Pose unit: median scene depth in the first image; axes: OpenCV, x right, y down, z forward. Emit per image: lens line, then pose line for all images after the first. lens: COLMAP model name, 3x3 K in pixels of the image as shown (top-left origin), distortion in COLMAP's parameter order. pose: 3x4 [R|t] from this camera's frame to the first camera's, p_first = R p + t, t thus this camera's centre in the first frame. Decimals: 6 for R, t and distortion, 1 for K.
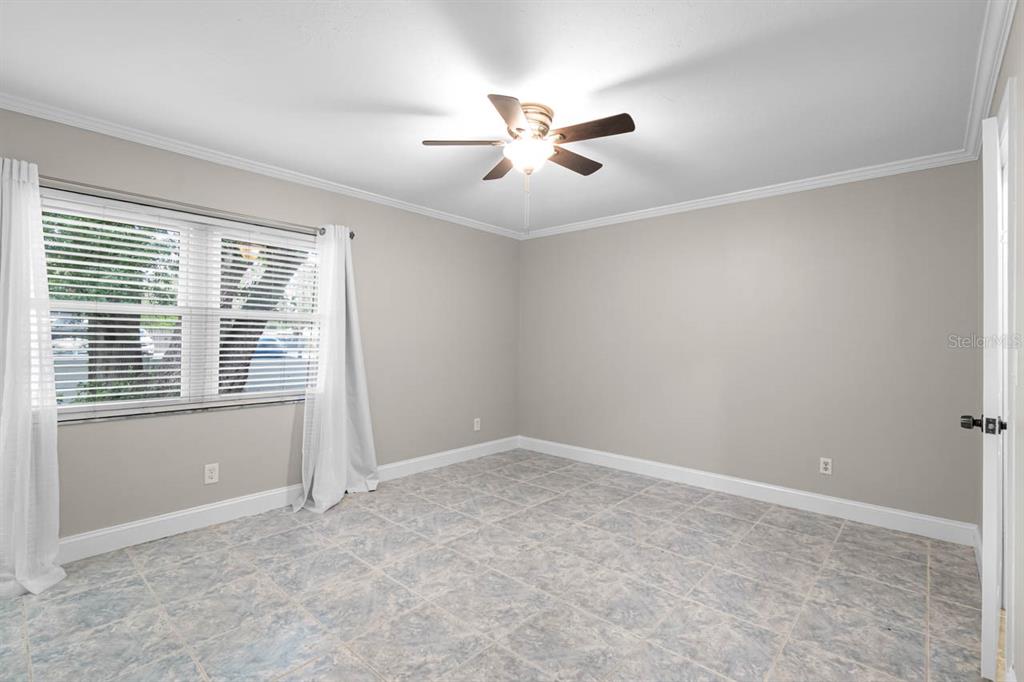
lens RADIAL K [[461.7, 0, 507.2], [0, 461.7, 342.3], [0, 0, 1]] dist [0.004622, -0.002050]
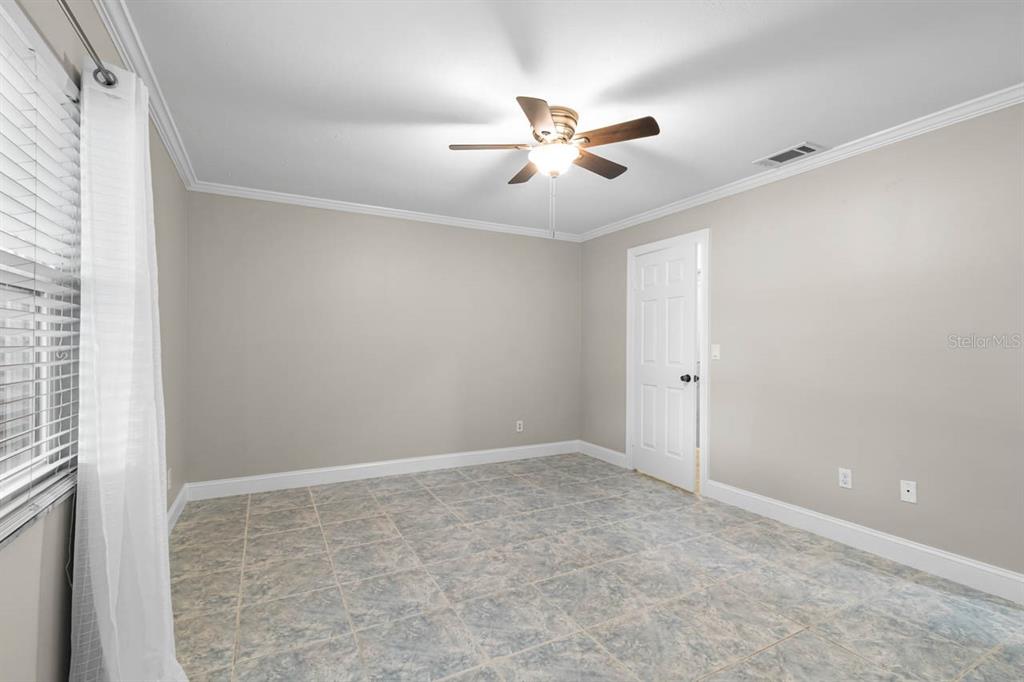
lens RADIAL K [[461.7, 0, 505.4], [0, 461.7, 337.9], [0, 0, 1]] dist [0.004622, -0.002050]
pose [[0.352033, 0.001799, 0.935986, -0.723843], [0.004855, 0.999981, -0.003748, -0.003681], [-0.935975, 0.005864, 0.352017, 0.558152]]
